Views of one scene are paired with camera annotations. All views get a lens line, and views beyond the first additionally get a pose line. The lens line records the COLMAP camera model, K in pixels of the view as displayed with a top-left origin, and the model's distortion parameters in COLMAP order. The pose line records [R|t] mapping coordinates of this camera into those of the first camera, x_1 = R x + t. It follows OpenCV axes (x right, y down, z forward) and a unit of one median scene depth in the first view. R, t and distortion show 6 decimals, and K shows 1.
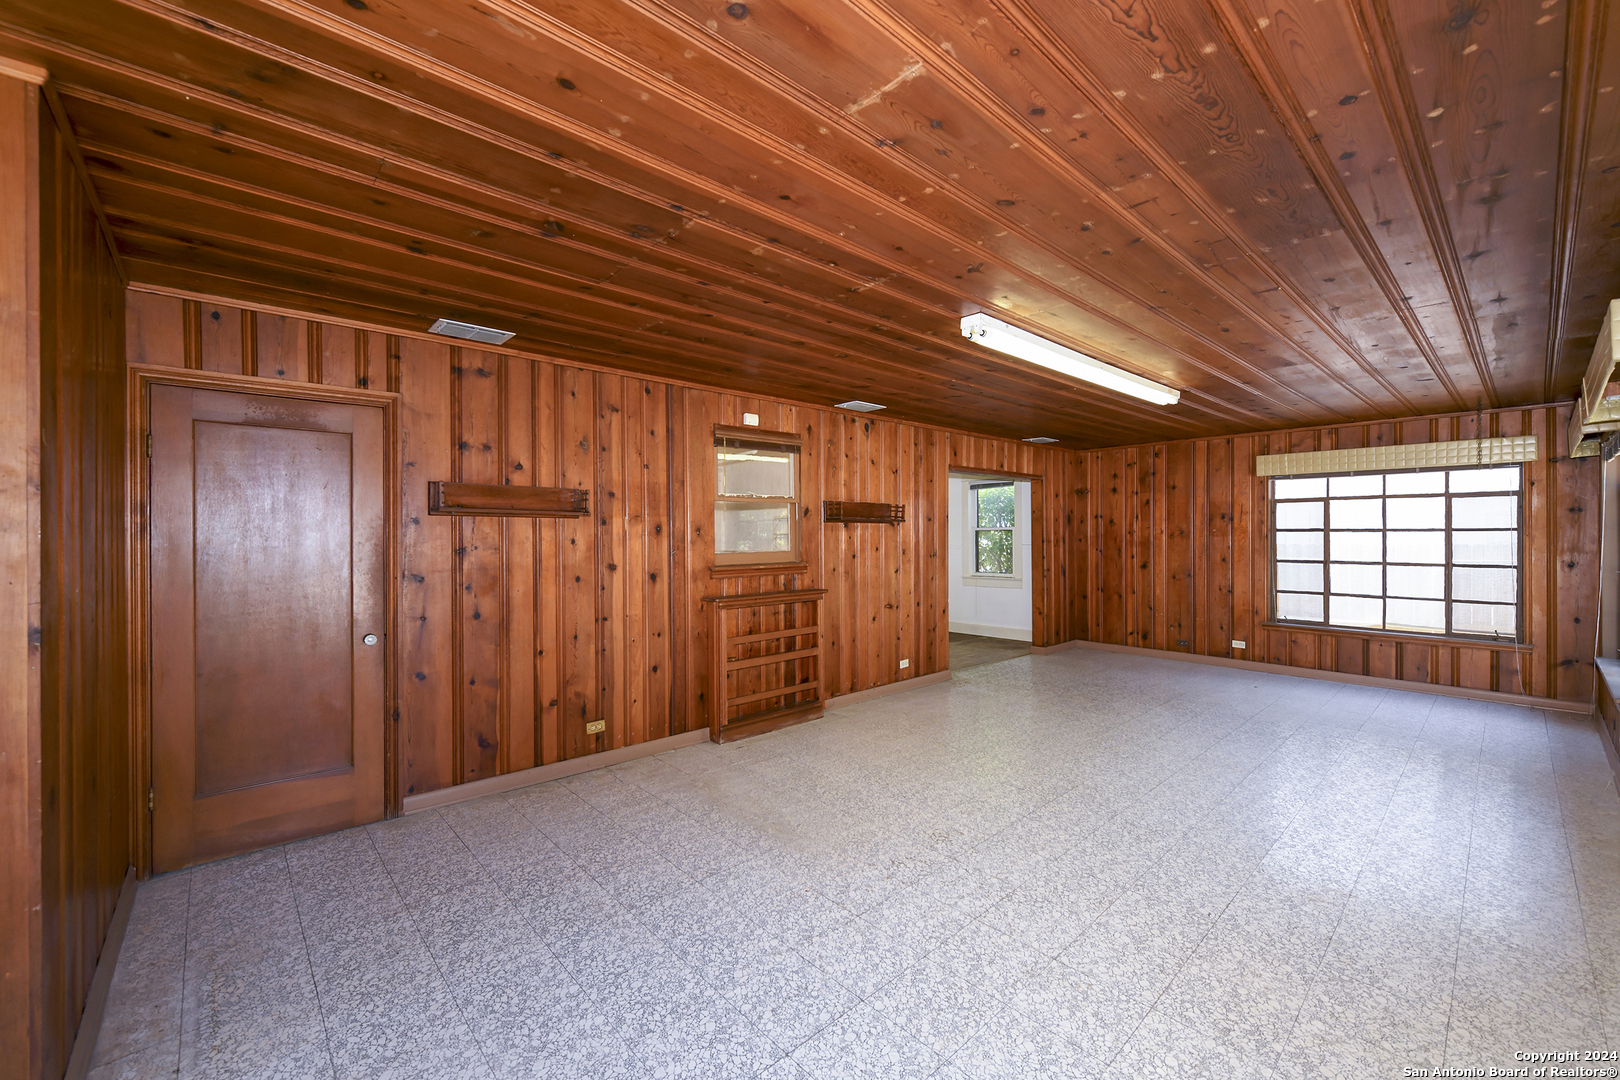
lens RADIAL K [[658.1, 0, 812.8], [0, 658.1, 537.8], [0, 0, 1]] dist [0.001500, -0.000506]
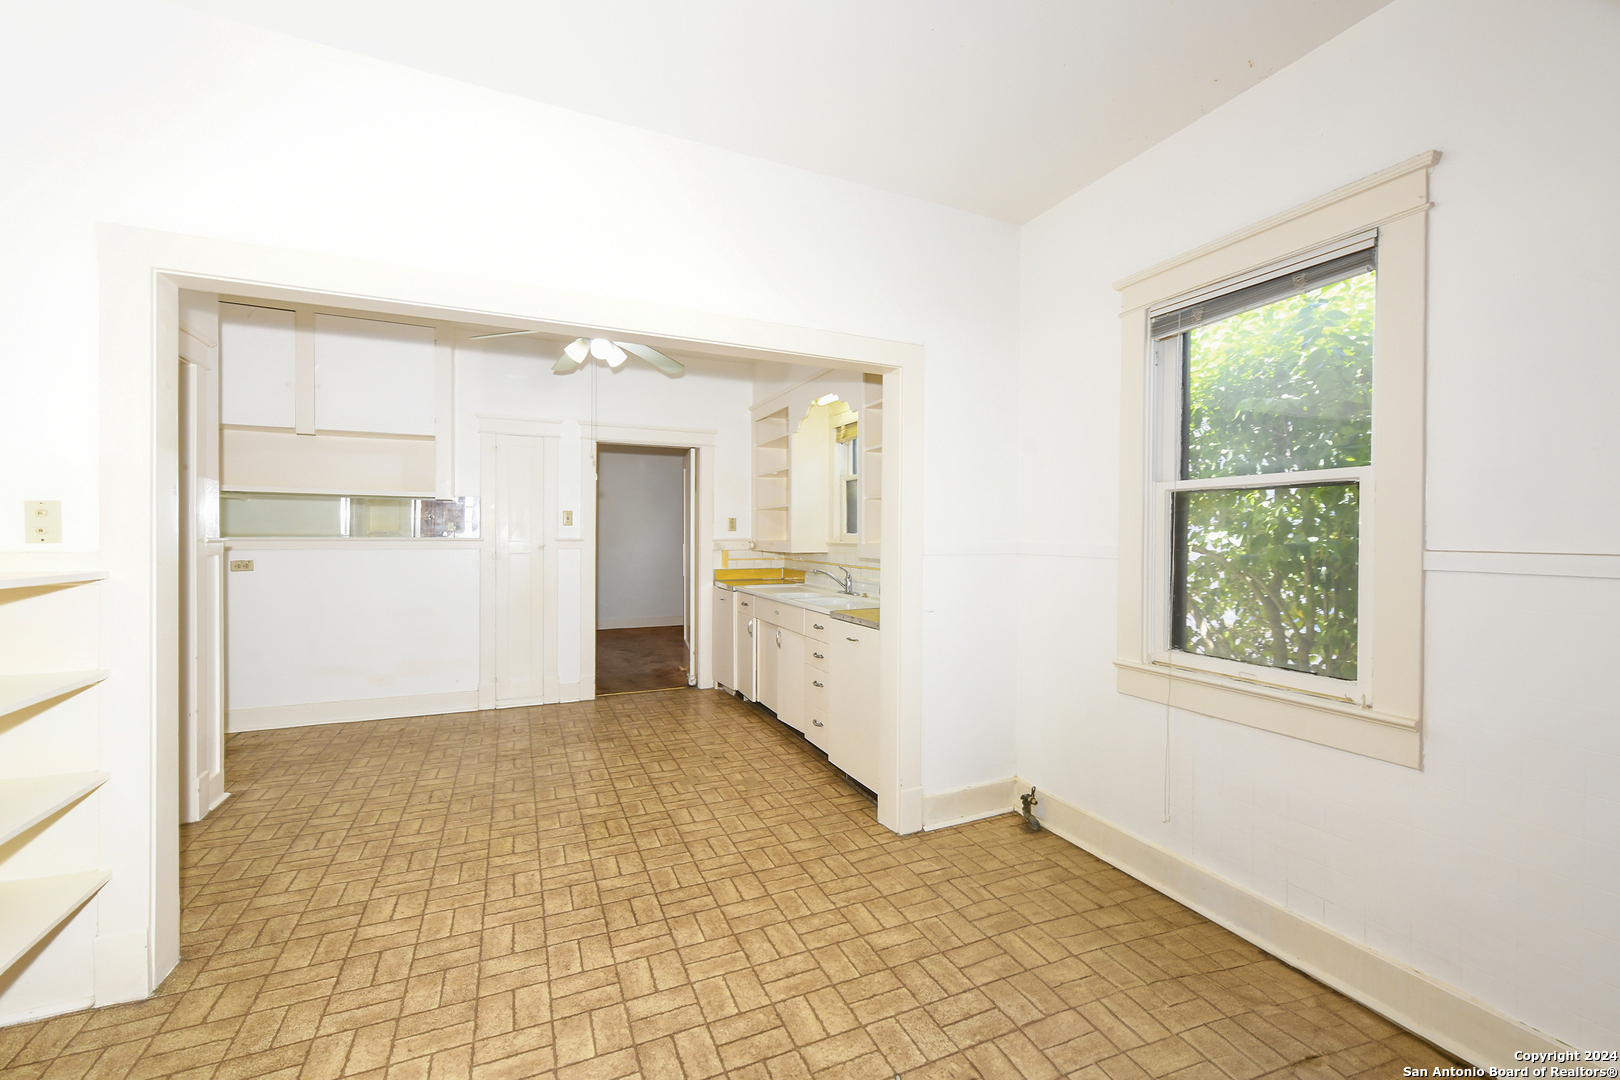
lens RADIAL K [[658.1, 0, 805.5], [0, 658.1, 543.8], [0, 0, 1]] dist [0.001500, -0.000506]
pose [[0.948802, 0.008486, -0.315758, 0.189268], [-0.006105, 0.999945, 0.008528, 0.008634], [0.315813, -0.006164, 0.948801, 0.696500]]
